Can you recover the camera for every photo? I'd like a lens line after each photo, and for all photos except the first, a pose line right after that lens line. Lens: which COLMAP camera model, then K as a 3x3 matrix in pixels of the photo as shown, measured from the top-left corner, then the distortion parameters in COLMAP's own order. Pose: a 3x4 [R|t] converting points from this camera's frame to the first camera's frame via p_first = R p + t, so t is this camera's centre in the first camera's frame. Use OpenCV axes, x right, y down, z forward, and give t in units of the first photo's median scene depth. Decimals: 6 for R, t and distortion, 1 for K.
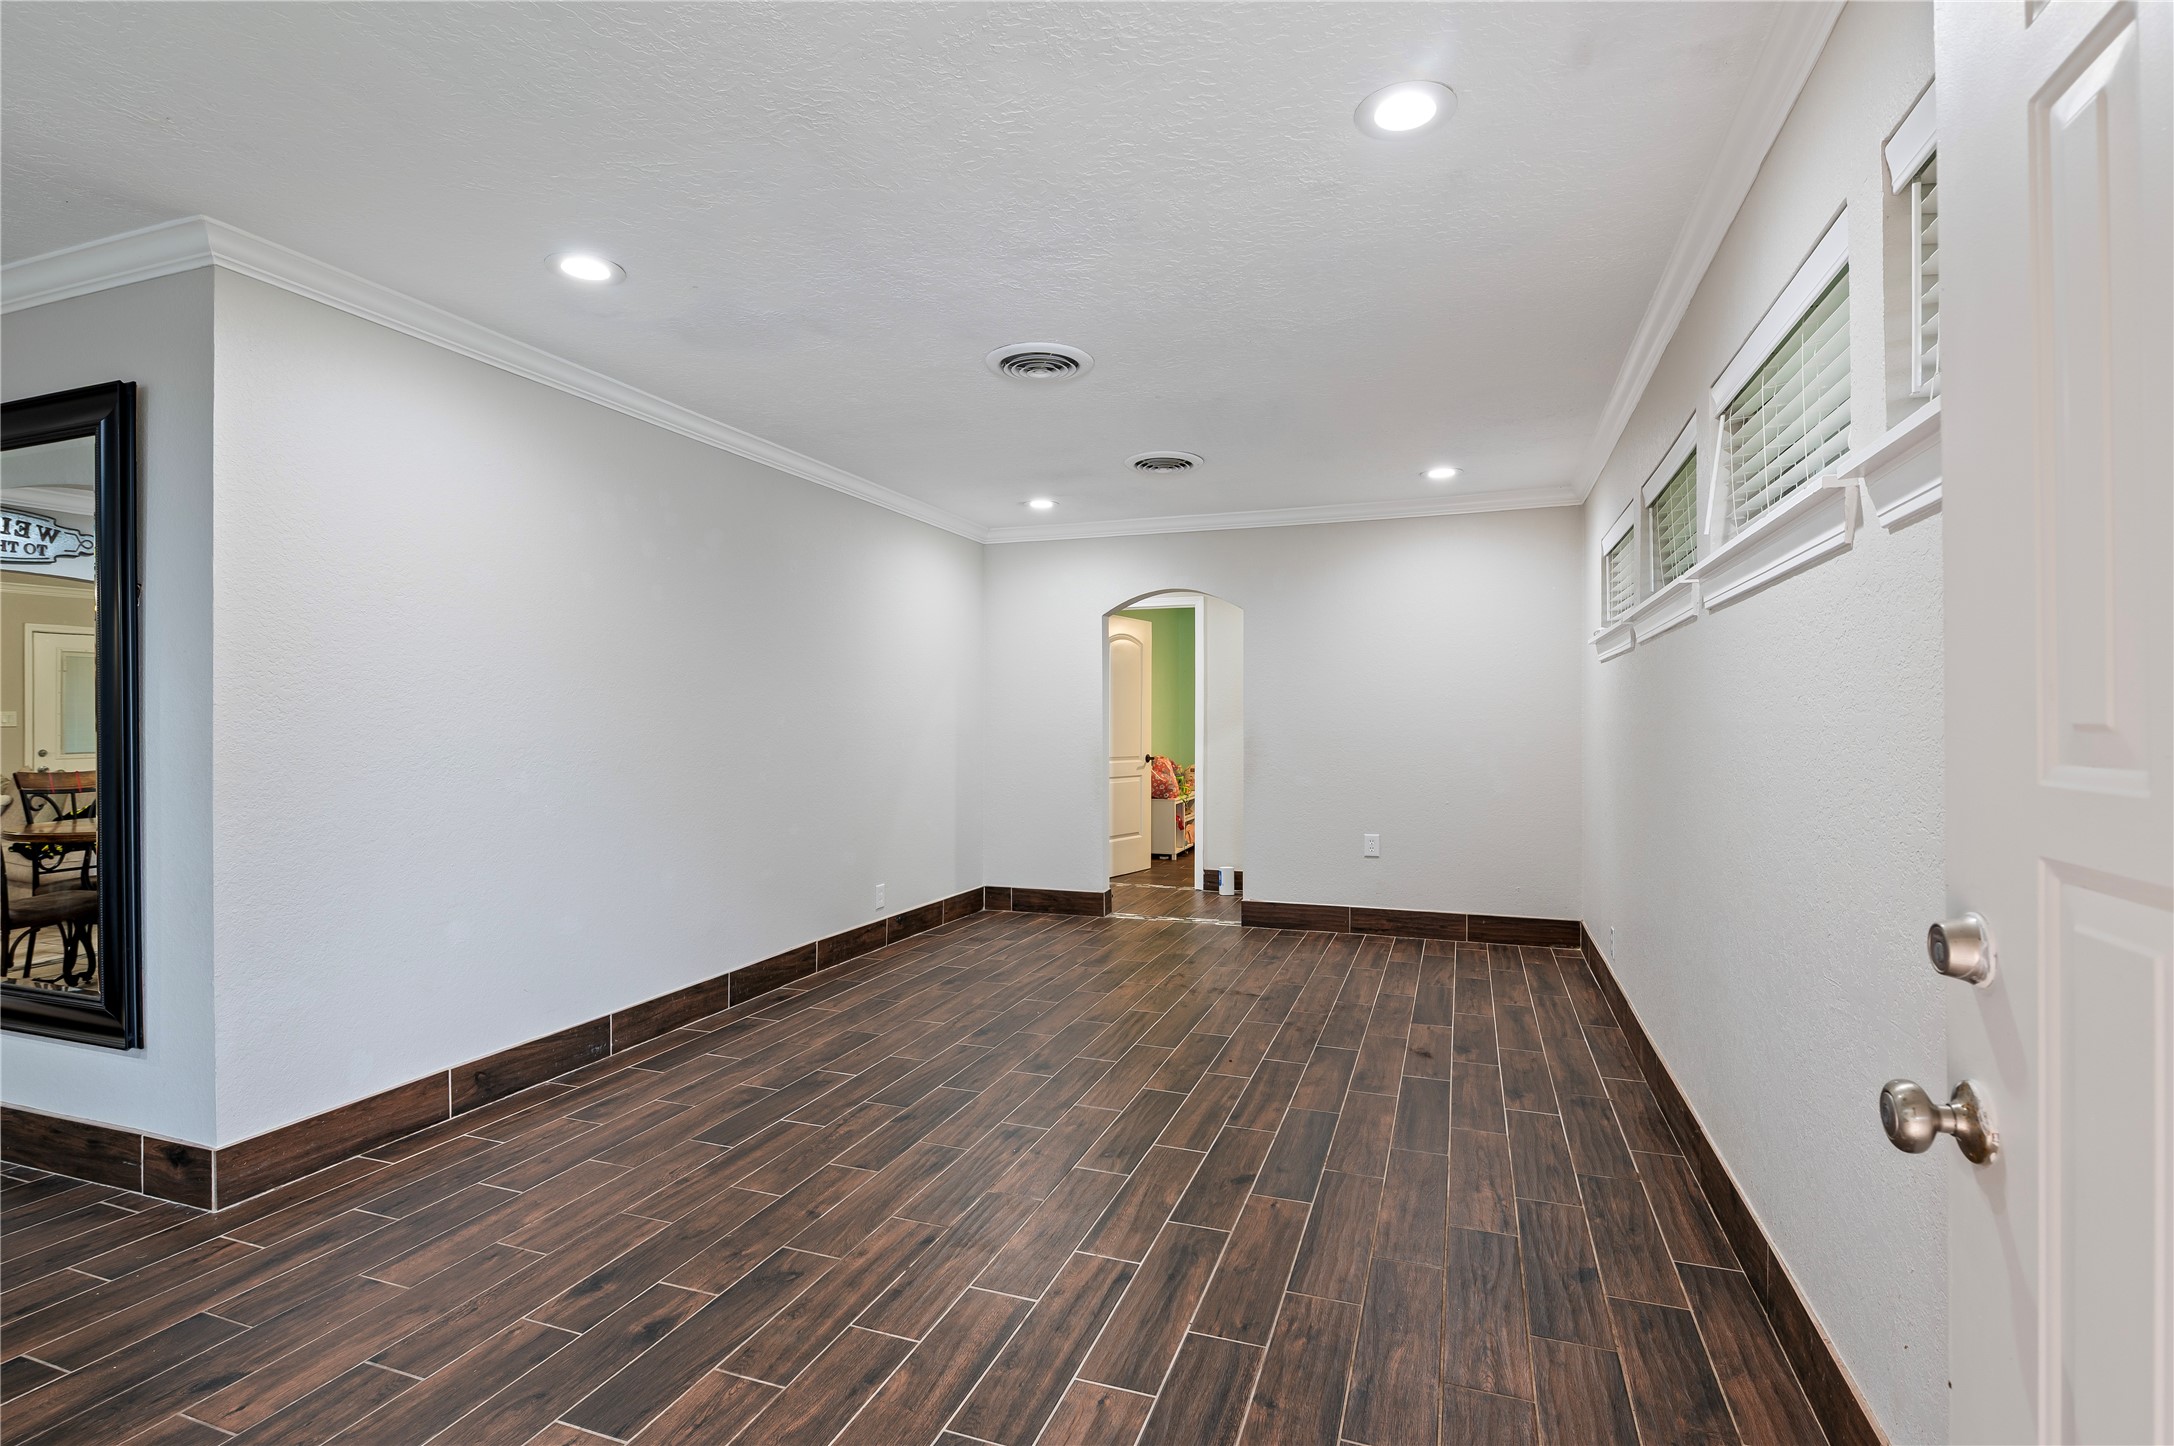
lens RADIAL K [[985.7, 0, 1094.6], [0, 985.7, 731.6], [0, 0, 1]] dist [-0.007060, -0.001233]
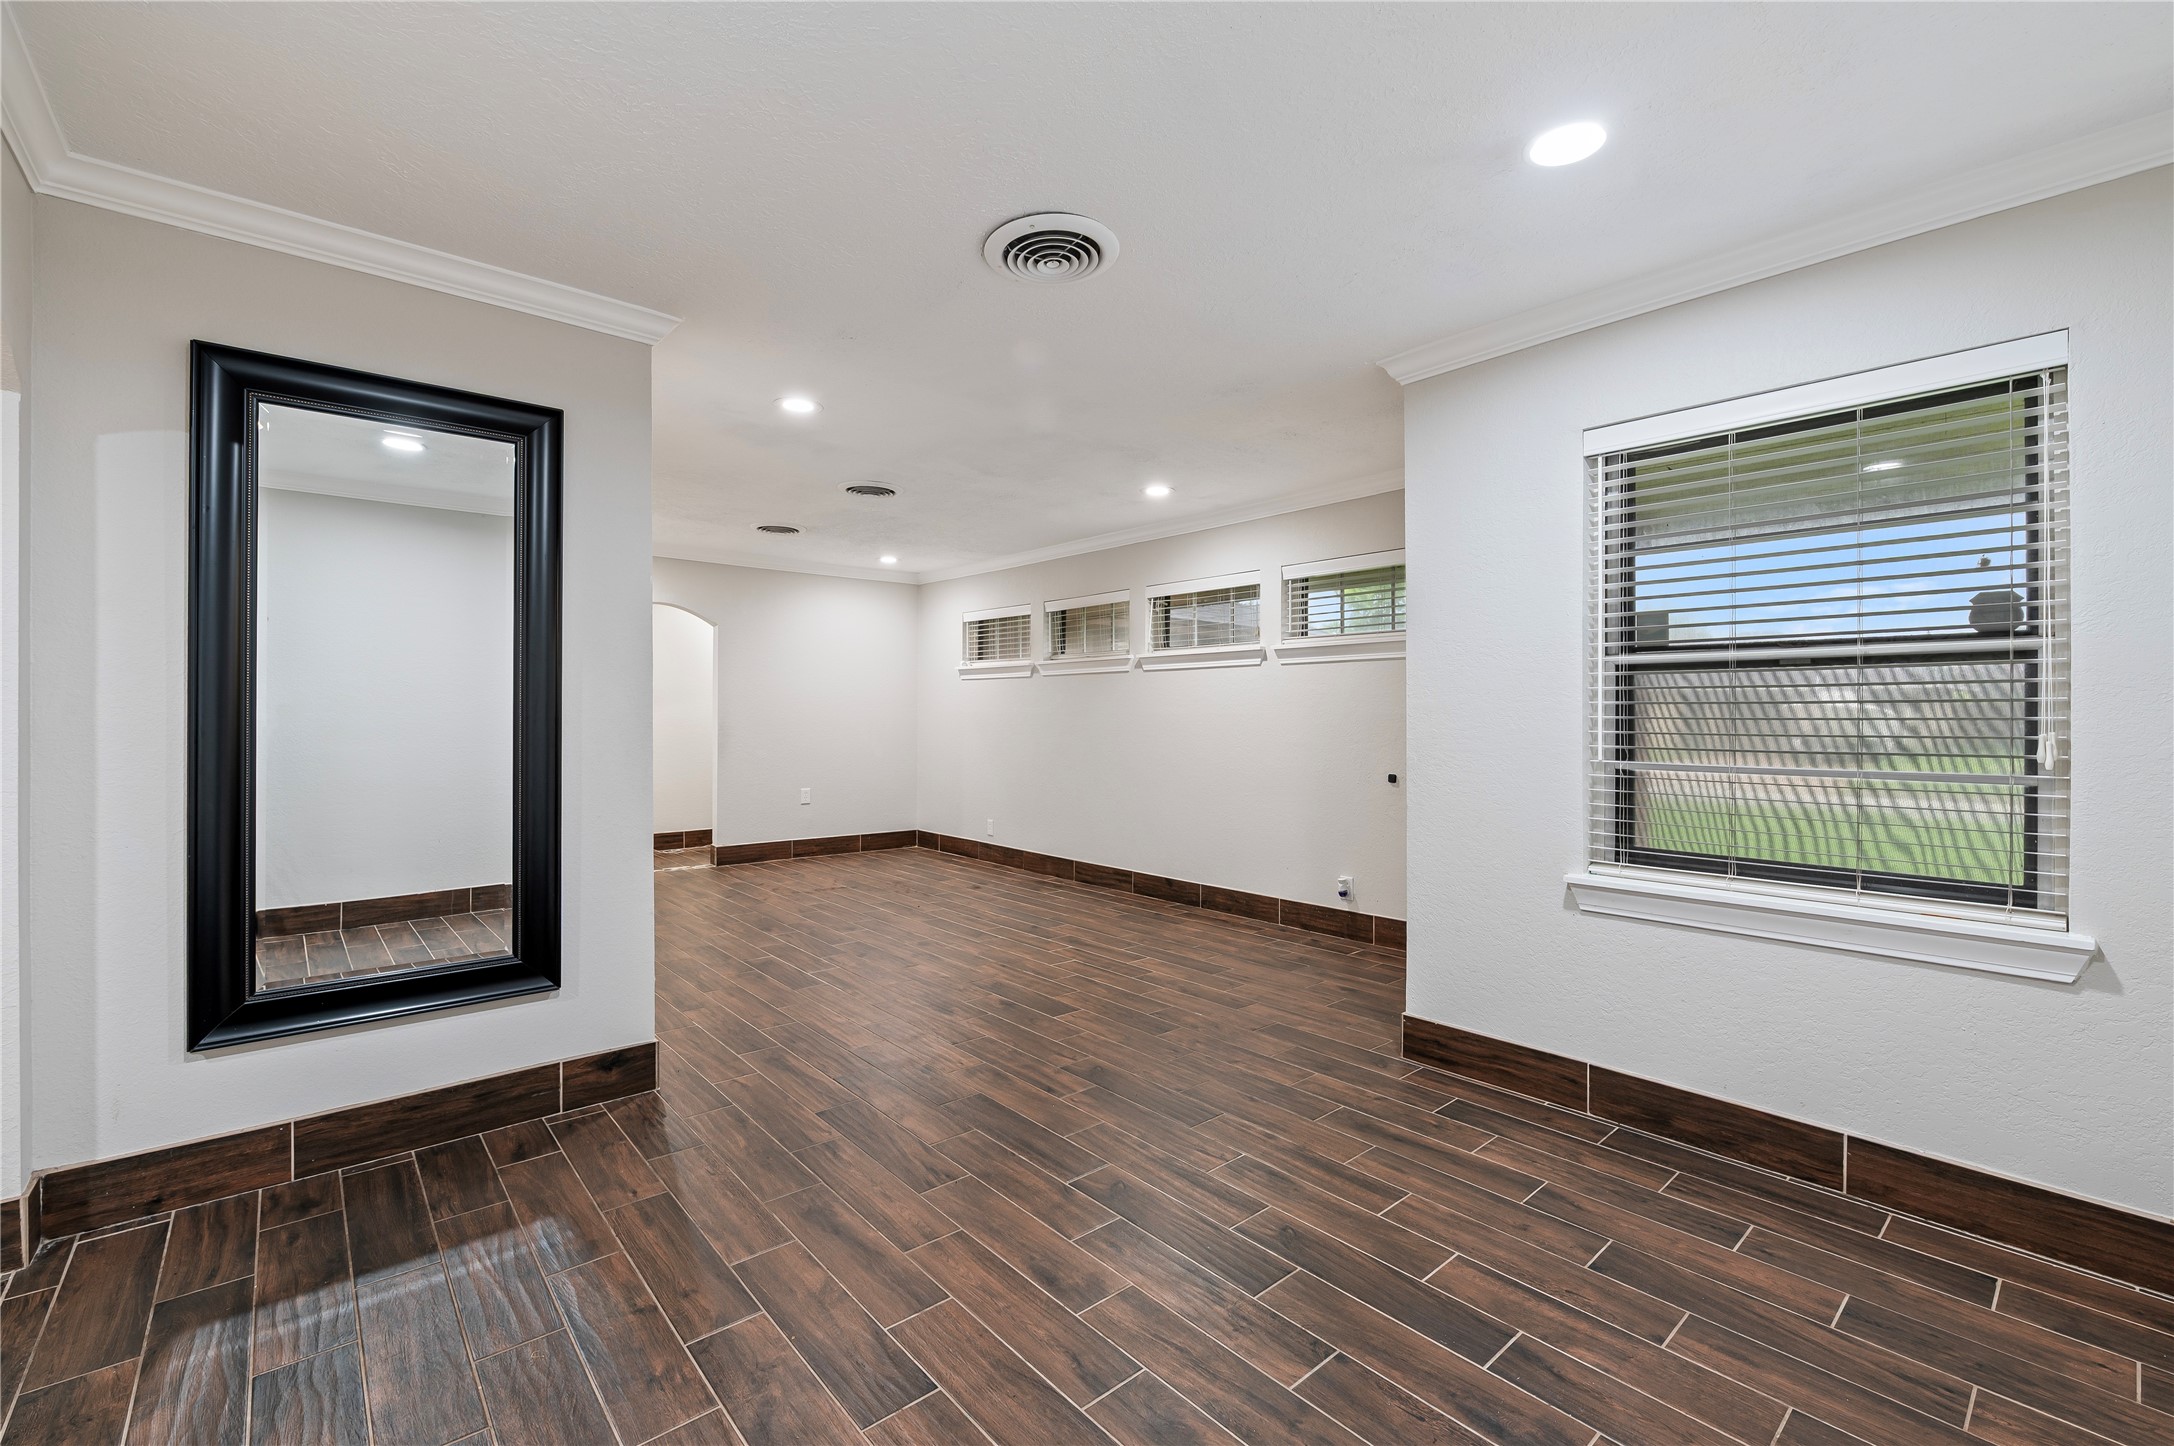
lens RADIAL K [[911.0, 0, 1106.0], [0, 911.0, 720.4], [0, 0, 1]] dist [-0.007595, -0.000769]
pose [[0.469852, 0.002424, 0.882742, -1.312101], [-0.000995, 0.999997, -0.002216, 0.007470], [-0.882745, 0.000163, 0.469853, -0.061063]]
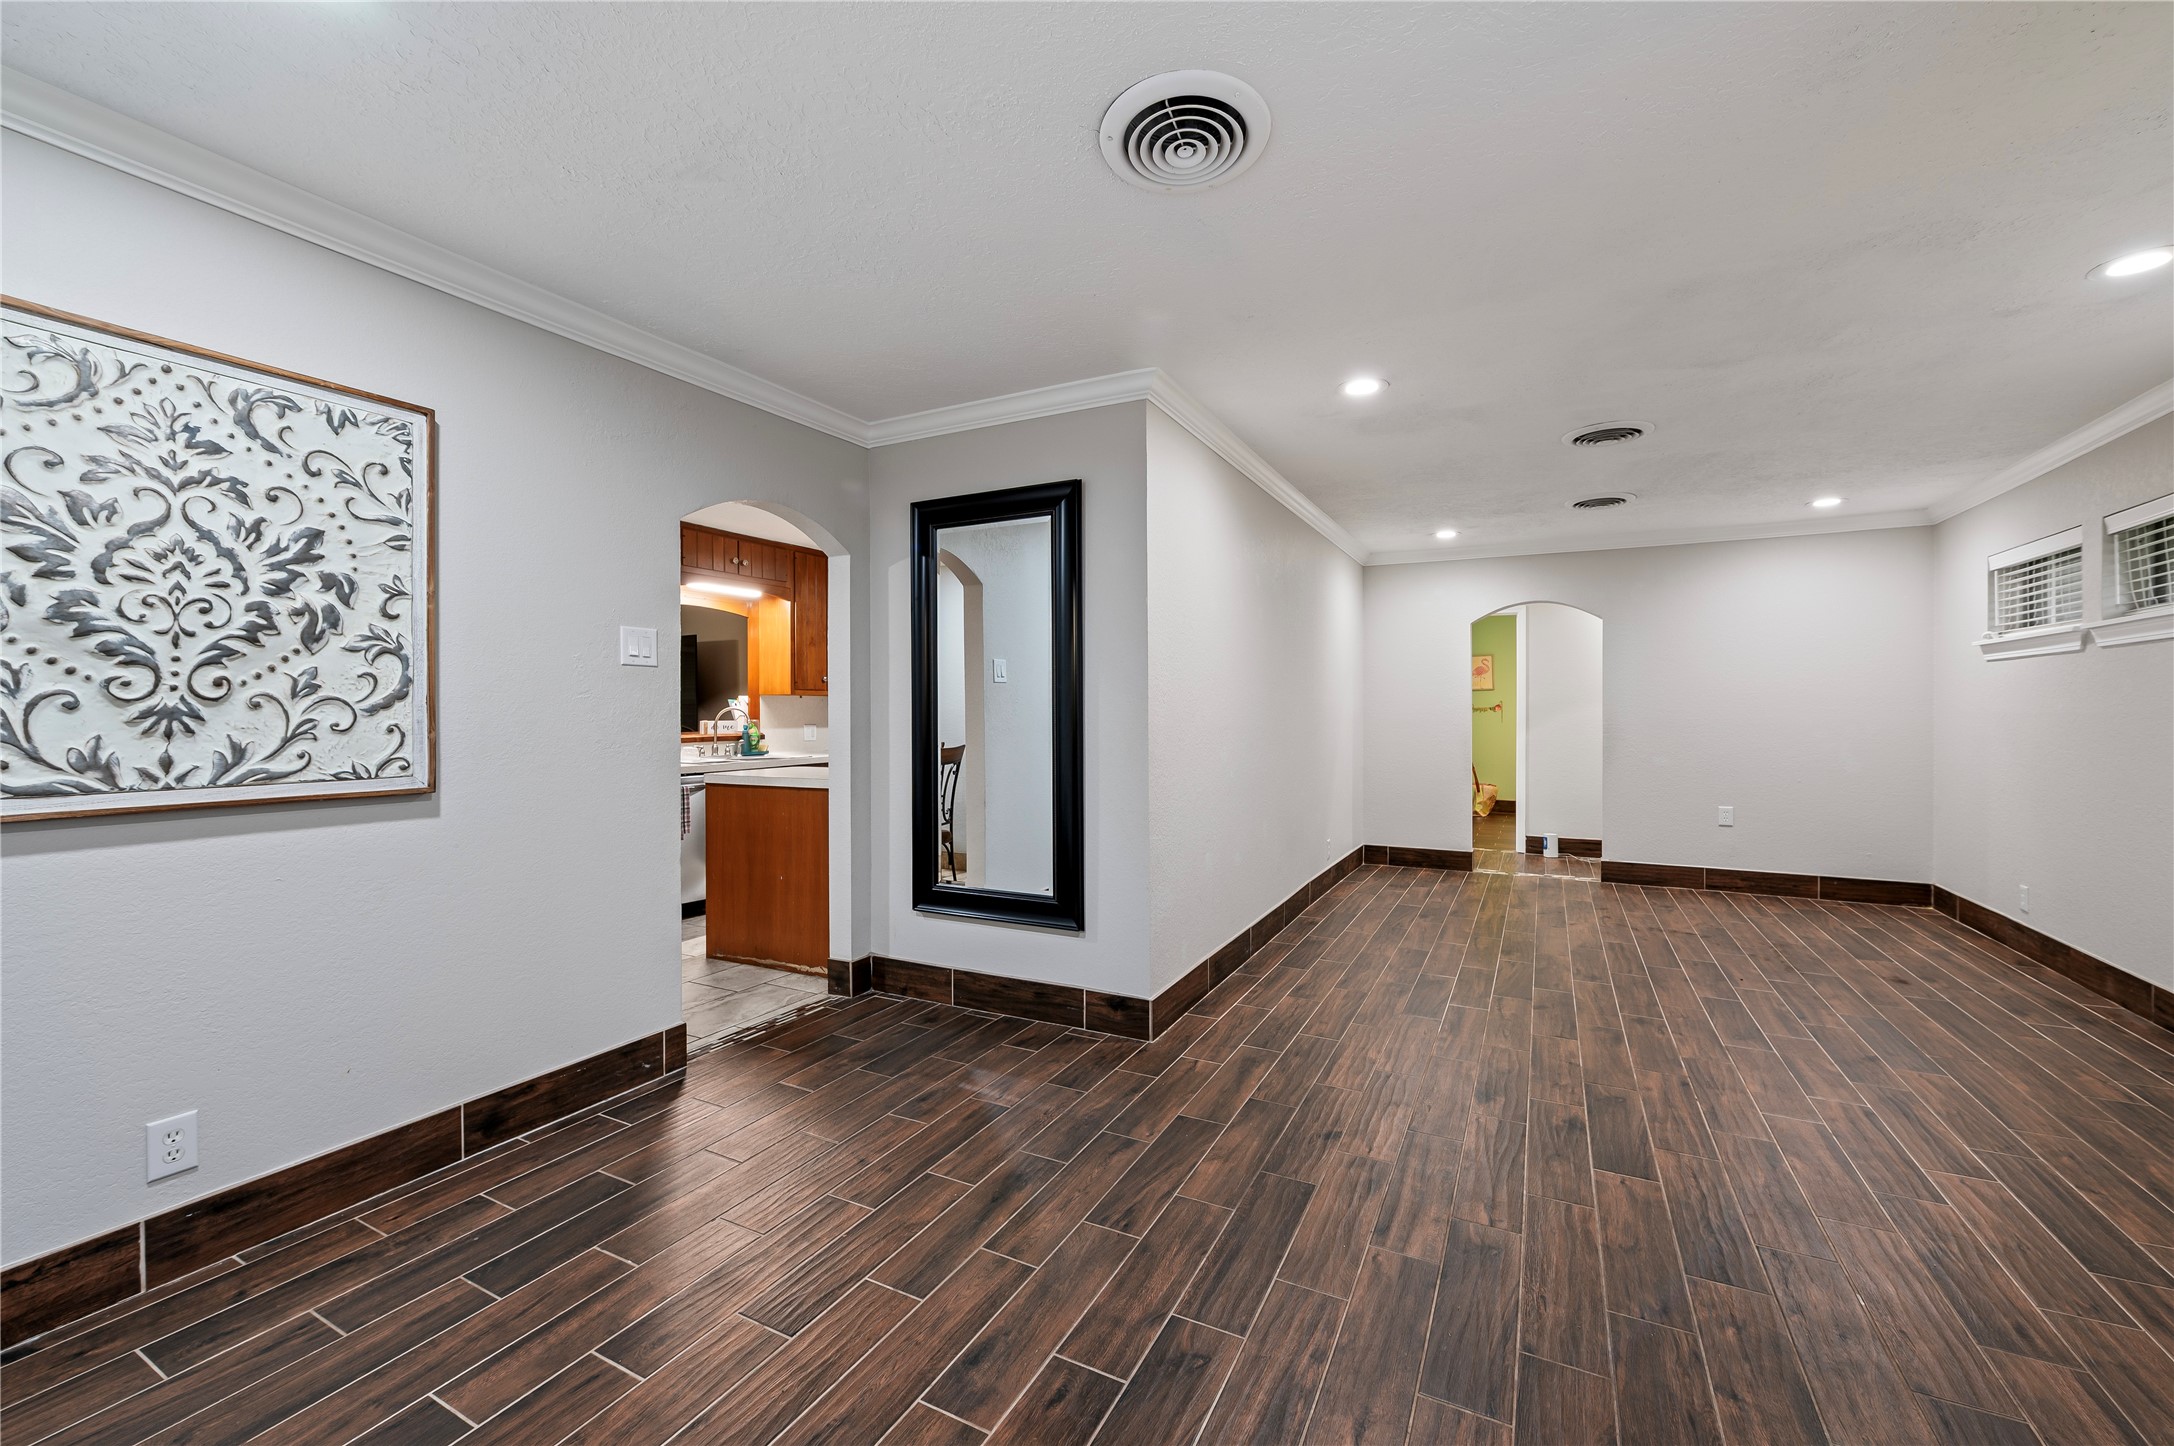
lens RADIAL K [[872.8, 0, 1103.4], [0, 872.8, 723.3], [0, 0, 1]] dist [-0.001957, 0.000833]
pose [[0.993162, 0.007778, -0.116483, -0.641398], [-0.006906, 0.999945, 0.007891, -0.000994], [0.116538, -0.007032, 0.993161, -0.247953]]
